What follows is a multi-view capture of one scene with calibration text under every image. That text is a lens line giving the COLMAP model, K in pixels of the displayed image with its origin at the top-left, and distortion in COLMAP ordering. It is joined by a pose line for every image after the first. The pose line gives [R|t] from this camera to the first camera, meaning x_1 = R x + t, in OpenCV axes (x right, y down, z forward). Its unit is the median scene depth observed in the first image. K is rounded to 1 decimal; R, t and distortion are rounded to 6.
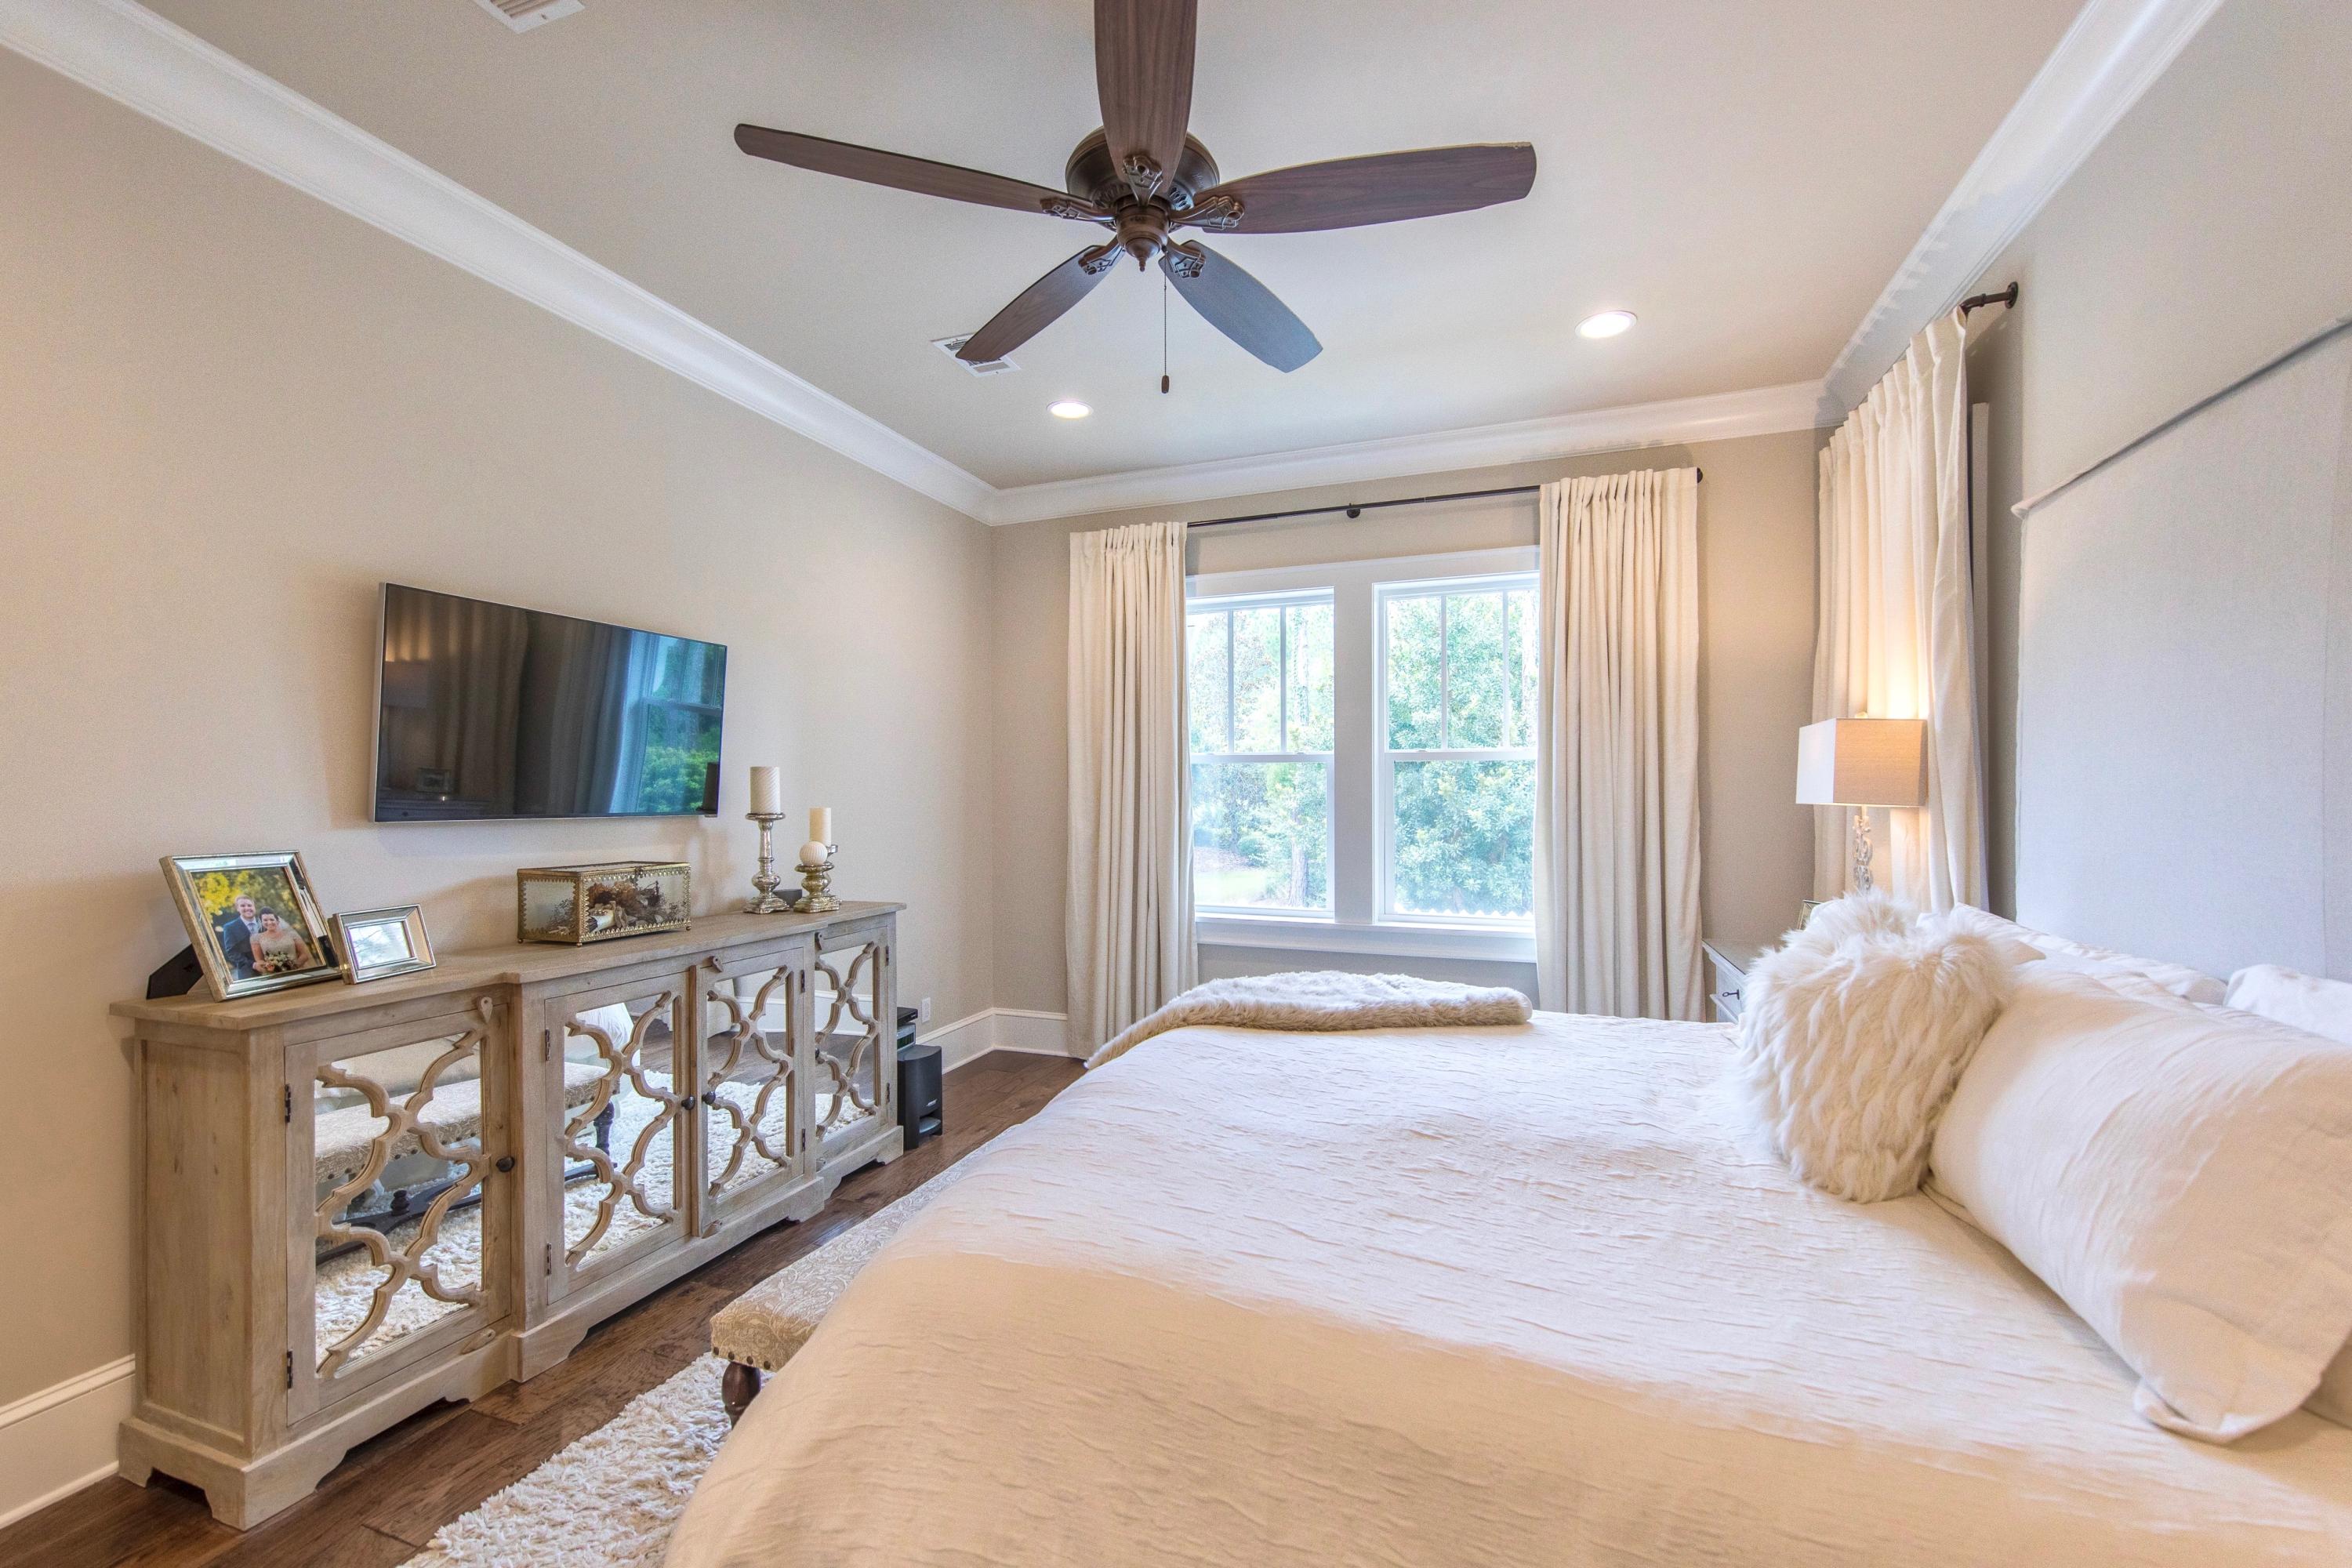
lens RADIAL K [[924.8, 0, 1182.2], [0, 924.8, 790.5], [0, 0, 1]] dist [-0.000683, -0.000081]
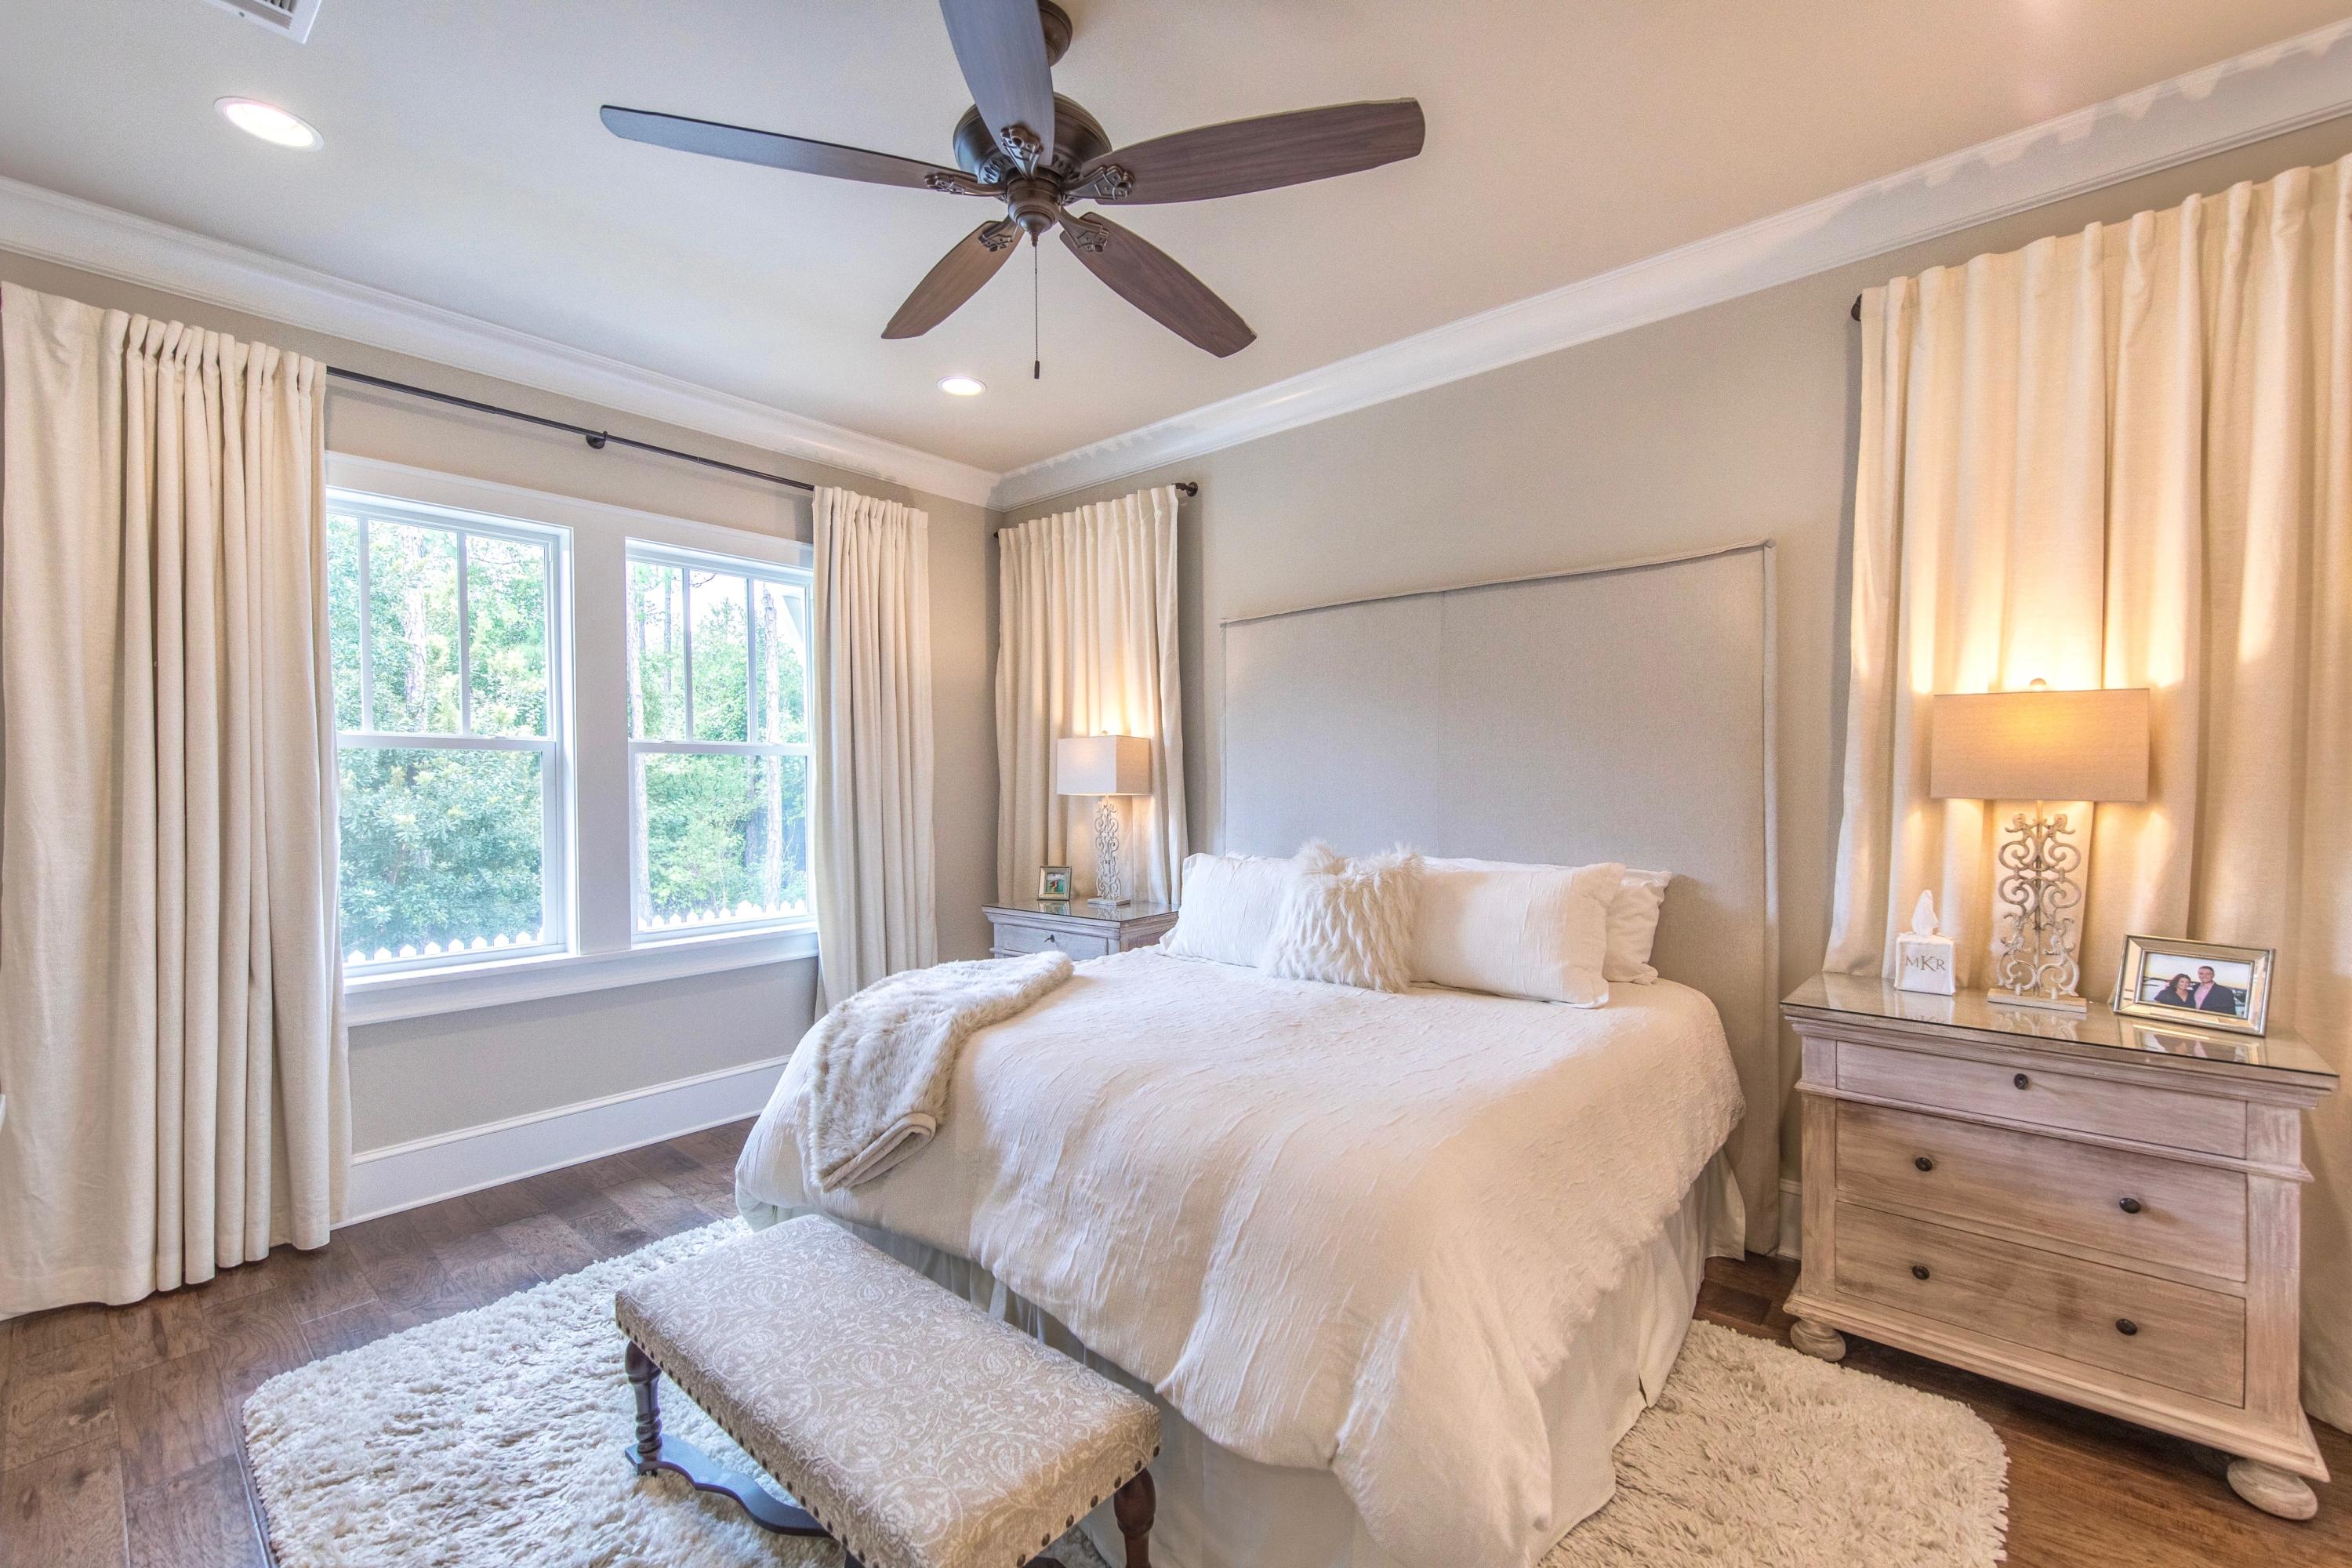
lens RADIAL K [[976.7, 0, 1171.4], [0, 976.7, 780.3], [0, 0, 1]] dist [-0.000564, -0.000174]
pose [[0.344124, 0.001935, 0.938922, -0.478213], [0.005450, 0.999977, -0.004058, 0.000253], [-0.938908, 0.006514, 0.344105, 0.260527]]
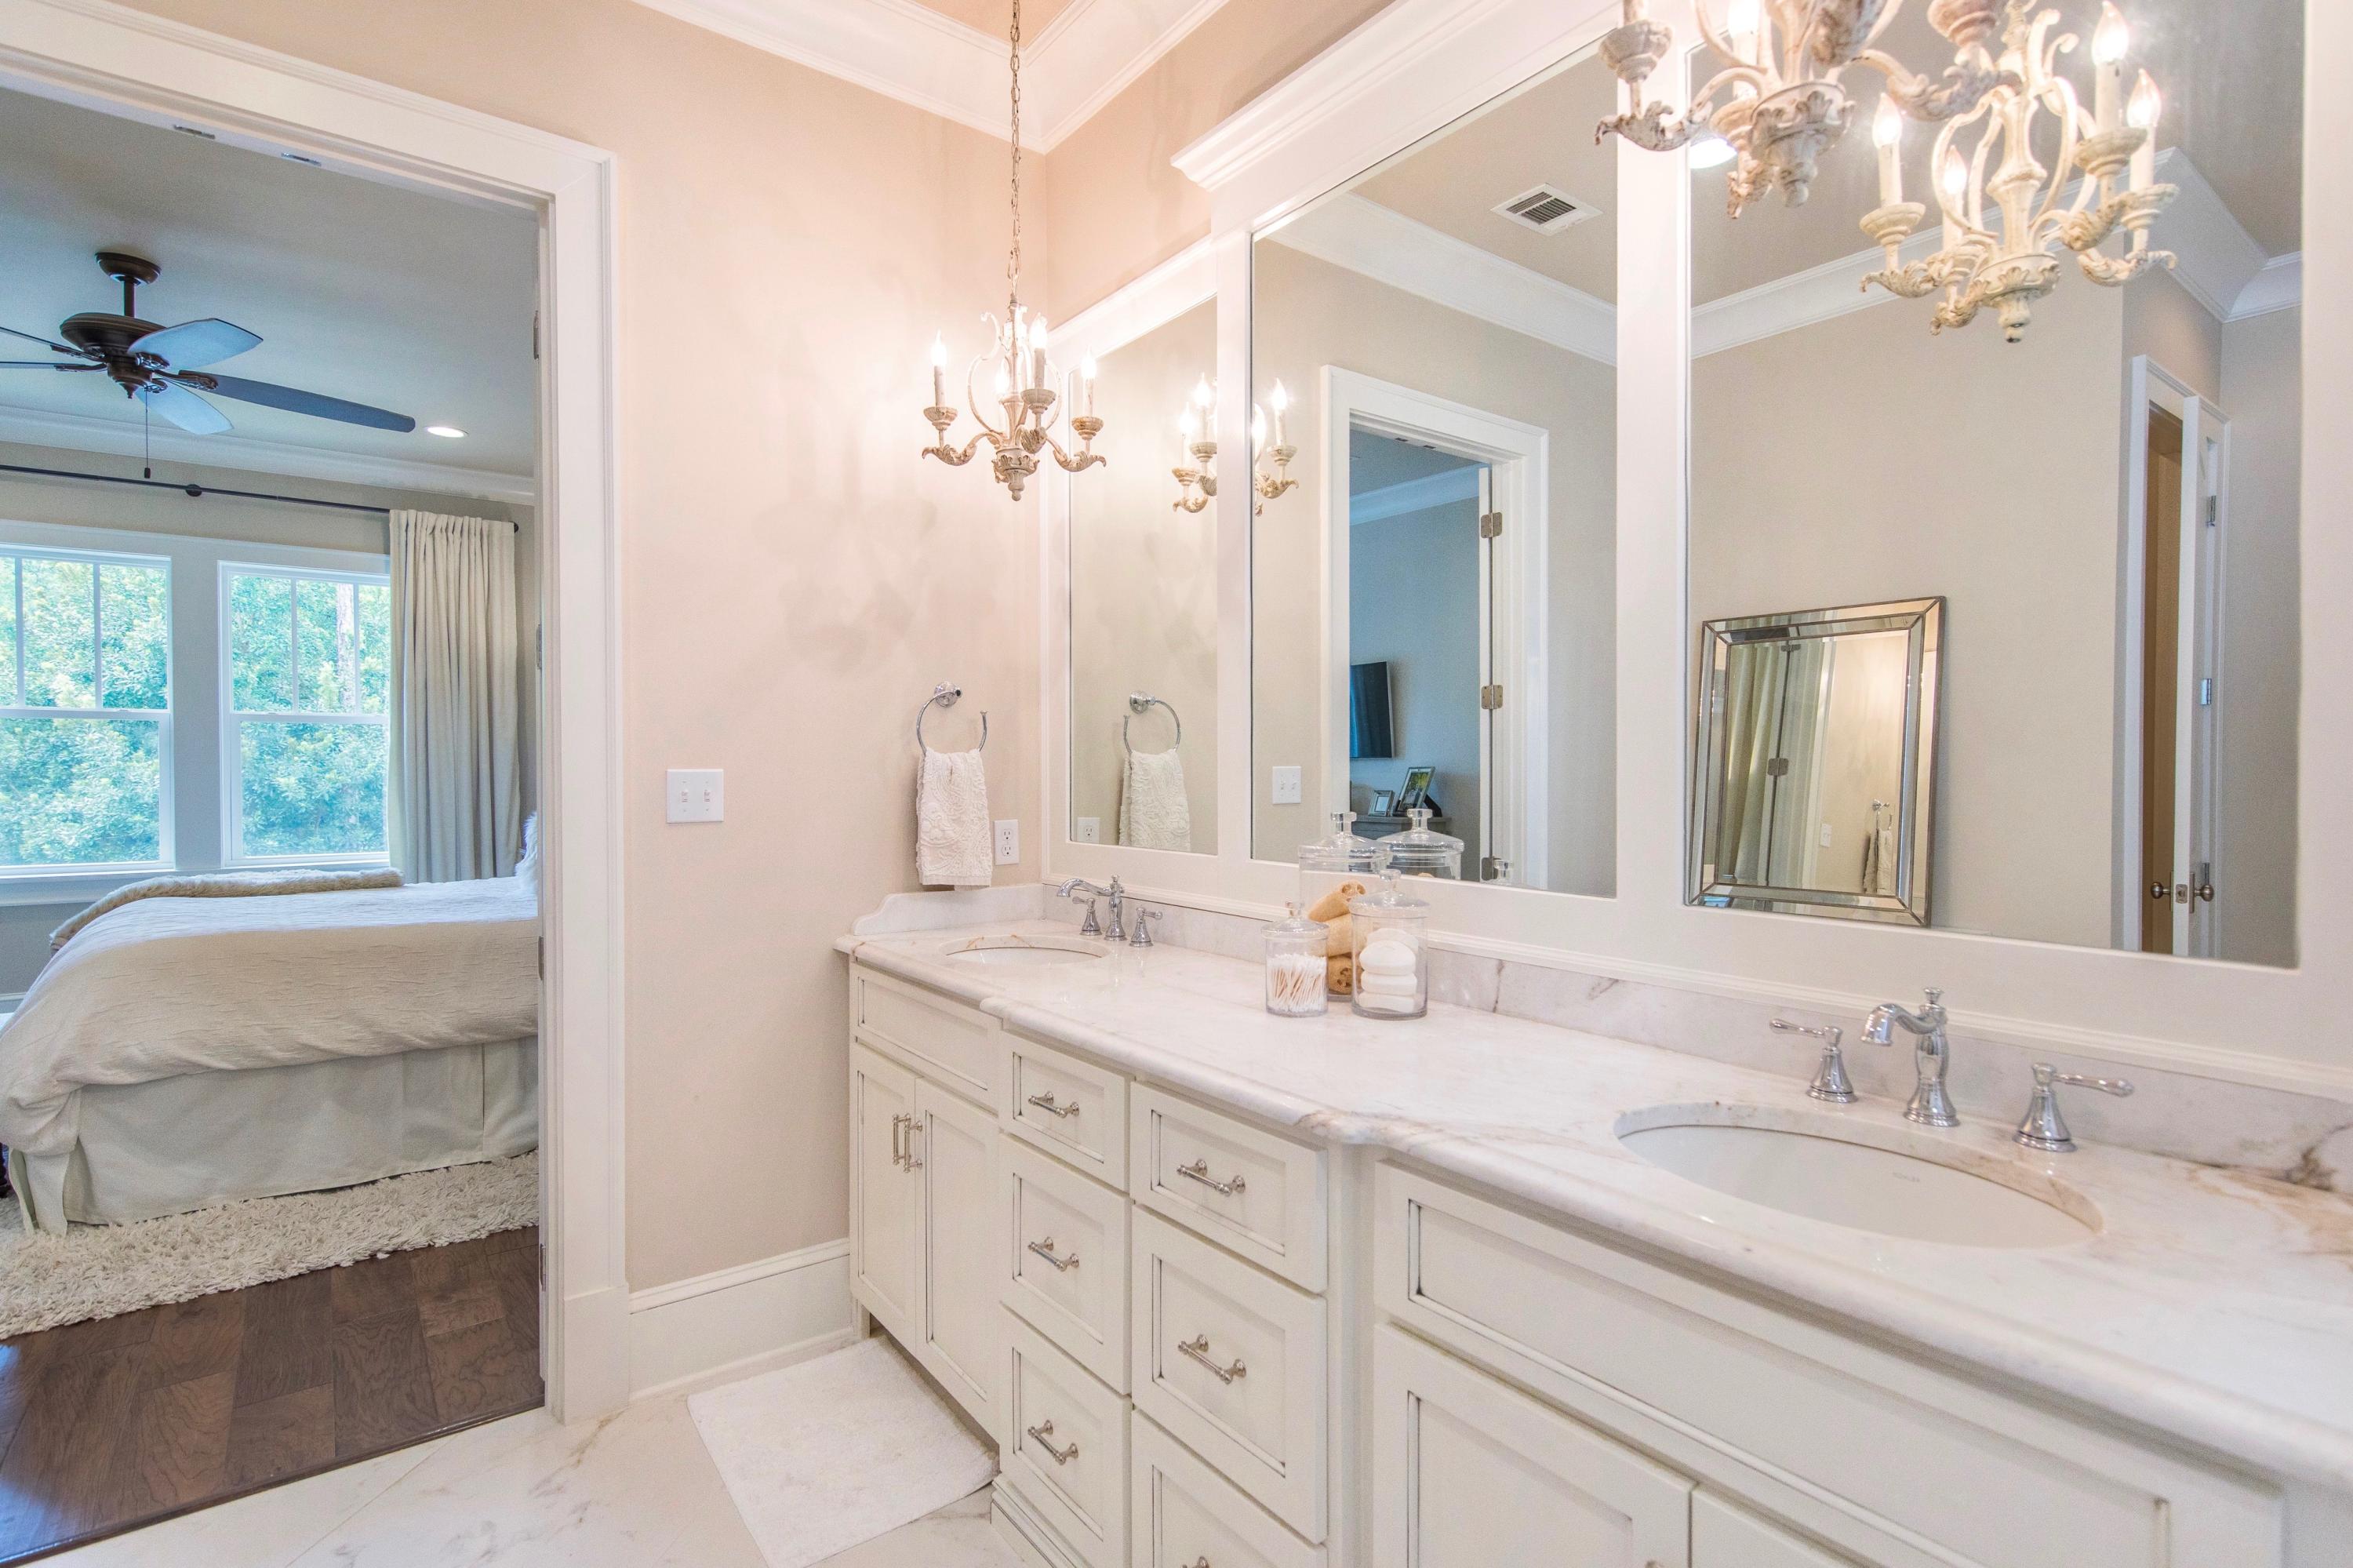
lens RADIAL K [[1116.4, 0, 1179.9], [0, 1116.4, 788.1], [0, 0, 1]] dist [-0.001736, 0.000374]
pose [[0.522449, -0.018035, 0.852480, -0.362105], [0.003061, 0.999810, 0.019276, 0.029499], [-0.852665, -0.007461, 0.522404, -0.738090]]
